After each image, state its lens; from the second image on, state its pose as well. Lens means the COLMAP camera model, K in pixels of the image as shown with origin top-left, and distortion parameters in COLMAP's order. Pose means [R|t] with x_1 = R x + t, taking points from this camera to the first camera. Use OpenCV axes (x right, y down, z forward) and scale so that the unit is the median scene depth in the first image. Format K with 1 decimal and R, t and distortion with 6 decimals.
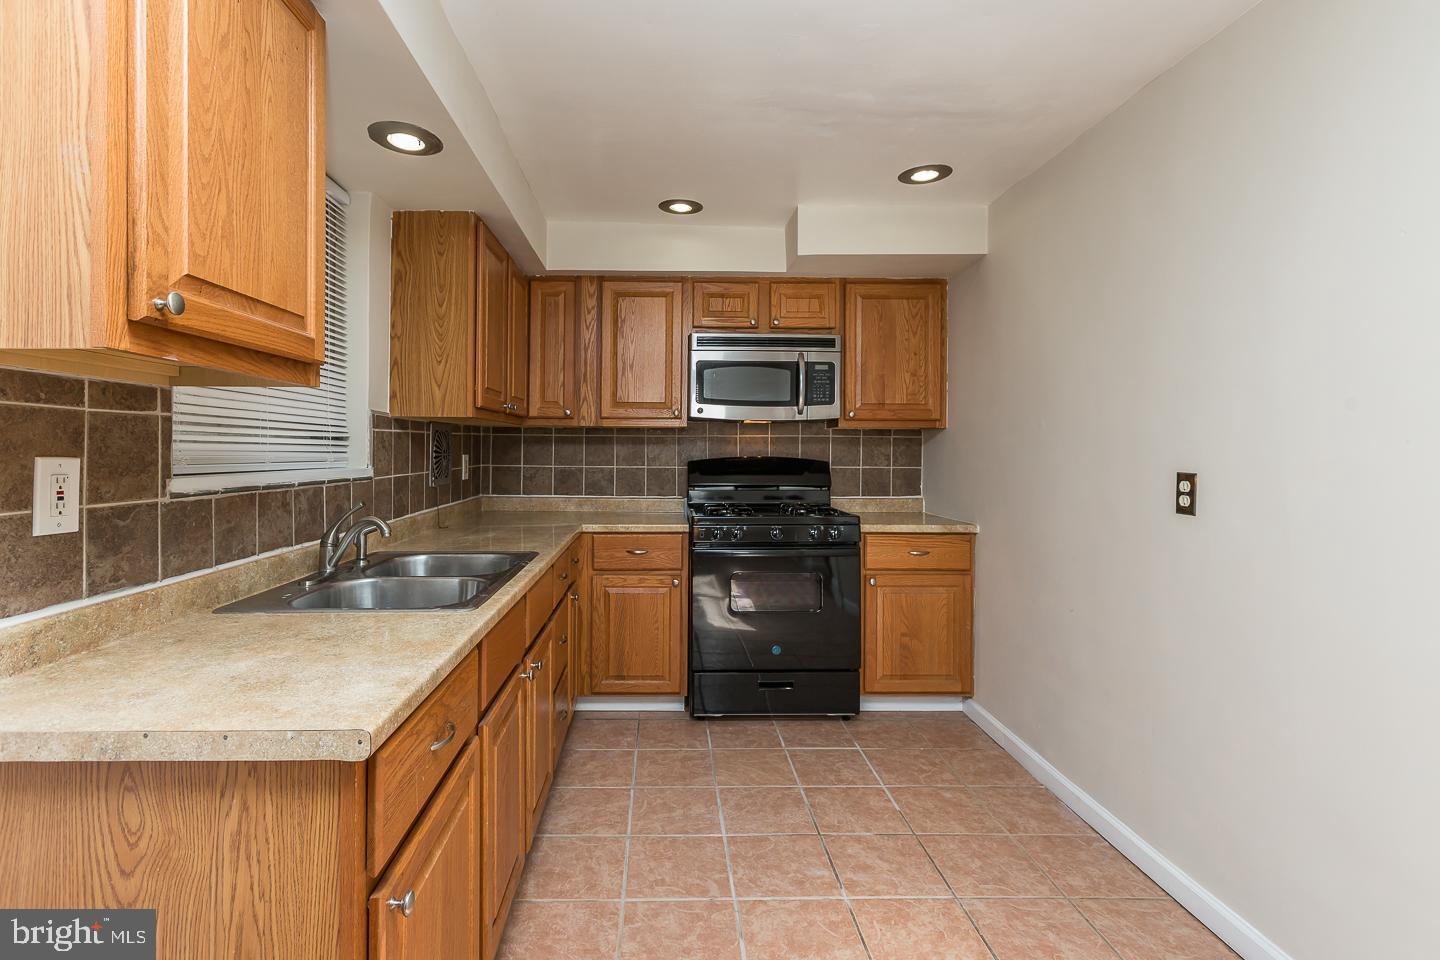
lens RADIAL K [[676.3, 0, 680.7], [0, 676.3, 447.4], [0, 0, 1]] dist [-0.001303, 0.001110]
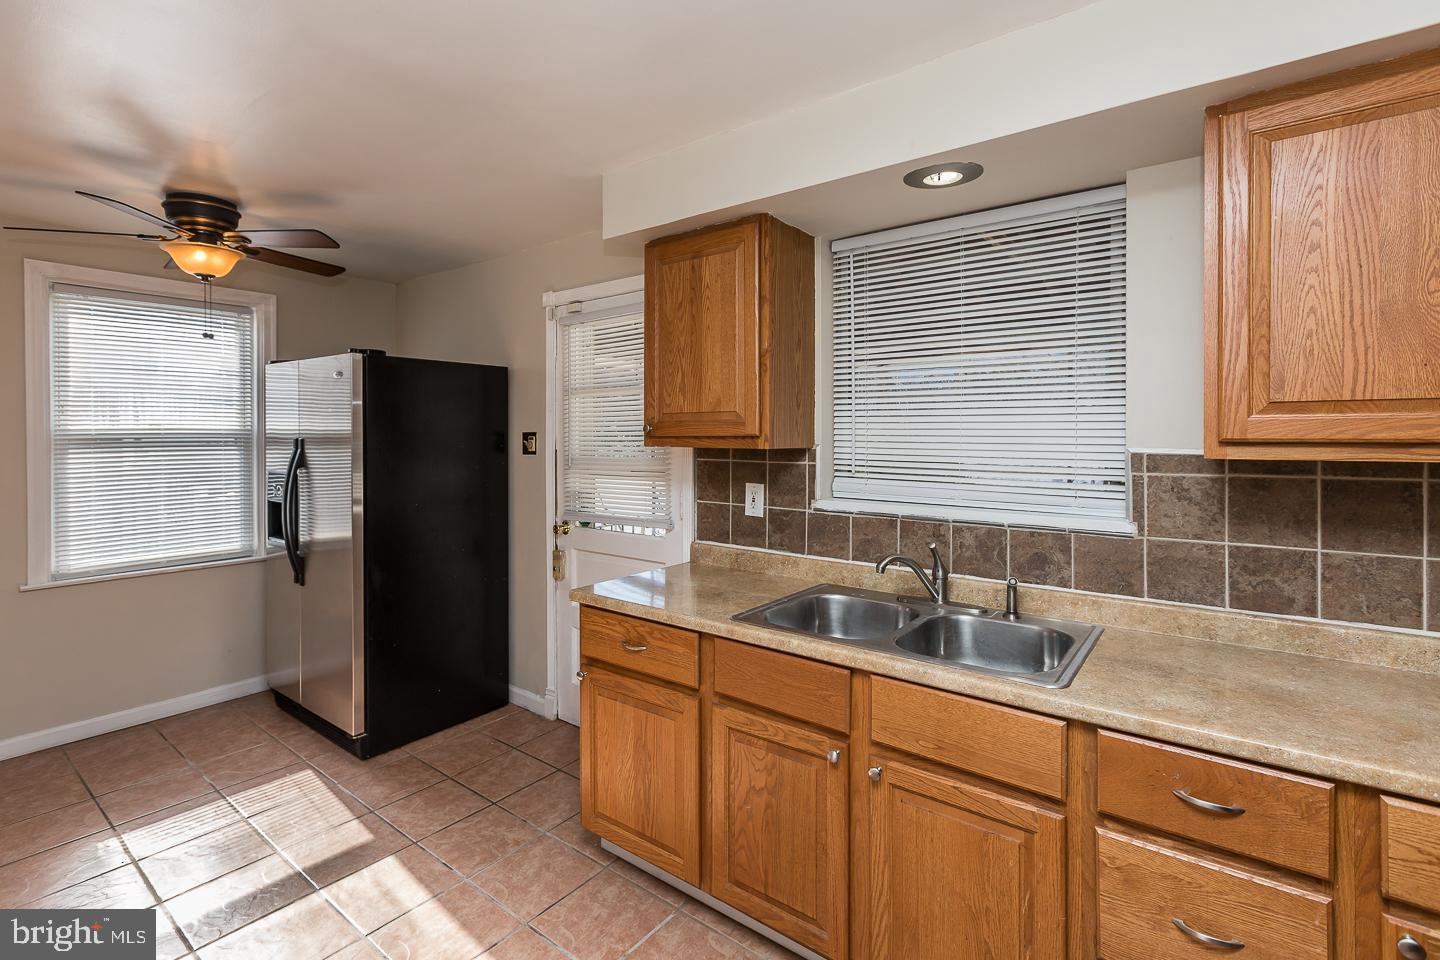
lens RADIAL K [[676.3, 0, 730.2], [0, 676.3, 437.1], [0, 0, 1]] dist [-0.001303, 0.001110]
pose [[-0.623523, 0.000561, -0.781805, 0.400116], [-0.001153, 0.999998, 0.001638, -0.062947], [0.781804, 0.001922, -0.623521, 1.011712]]
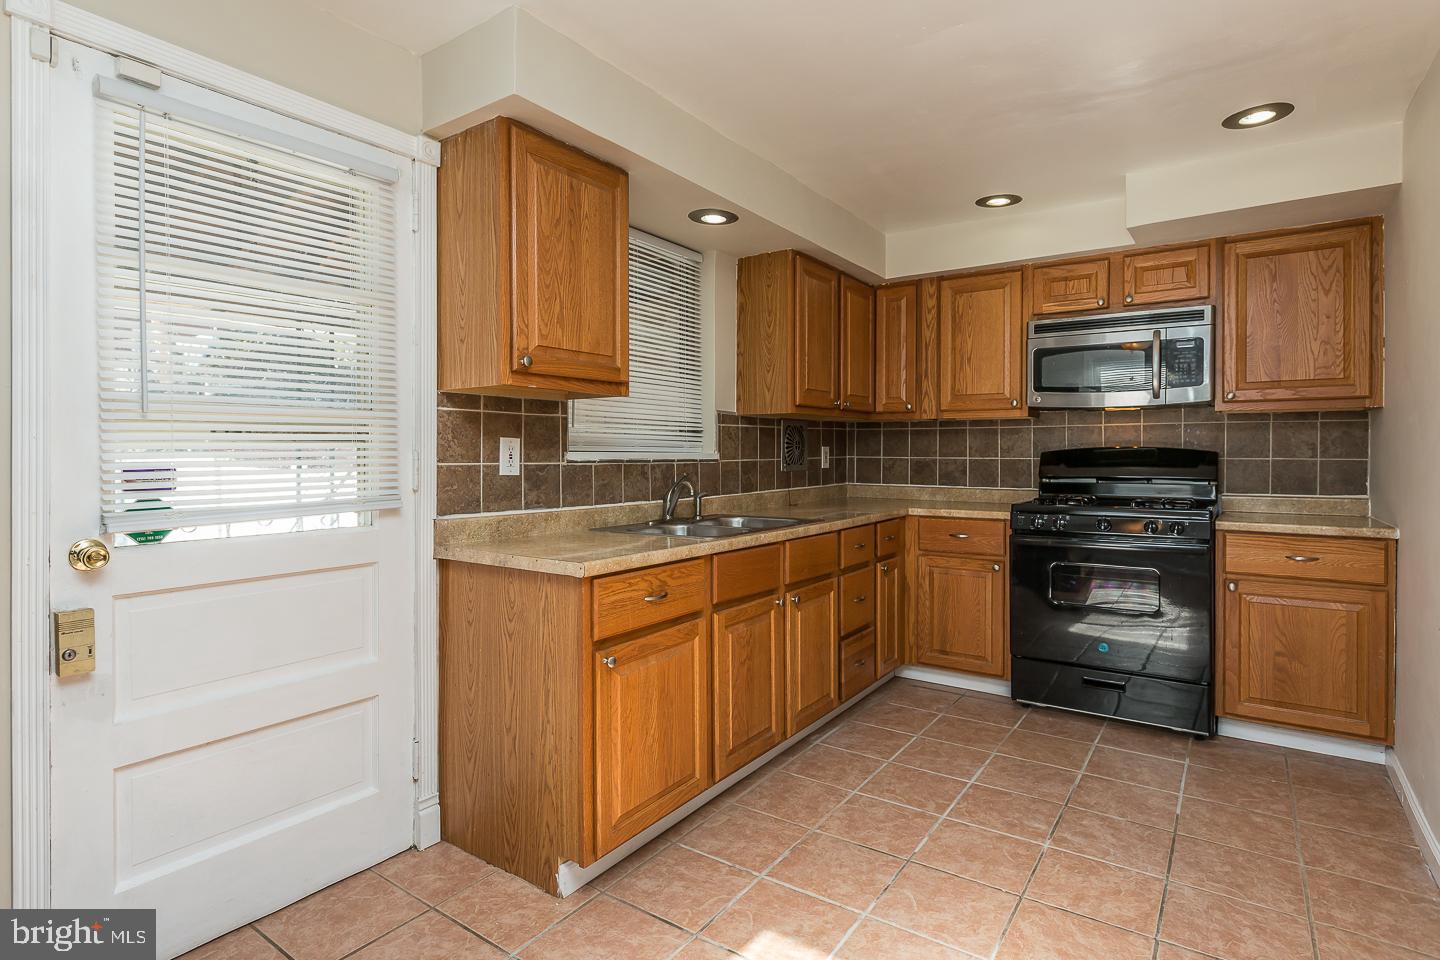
lens RADIAL K [[746.3, 0, 735.7], [0, 746.3, 456.9], [0, 0, 1]] dist [0.000589, -0.000302]
pose [[0.820888, -0.002585, -0.571083, 0.387296], [0.006662, 0.999965, 0.005050, 0.027591], [0.571050, -0.007950, 0.820877, -0.191336]]
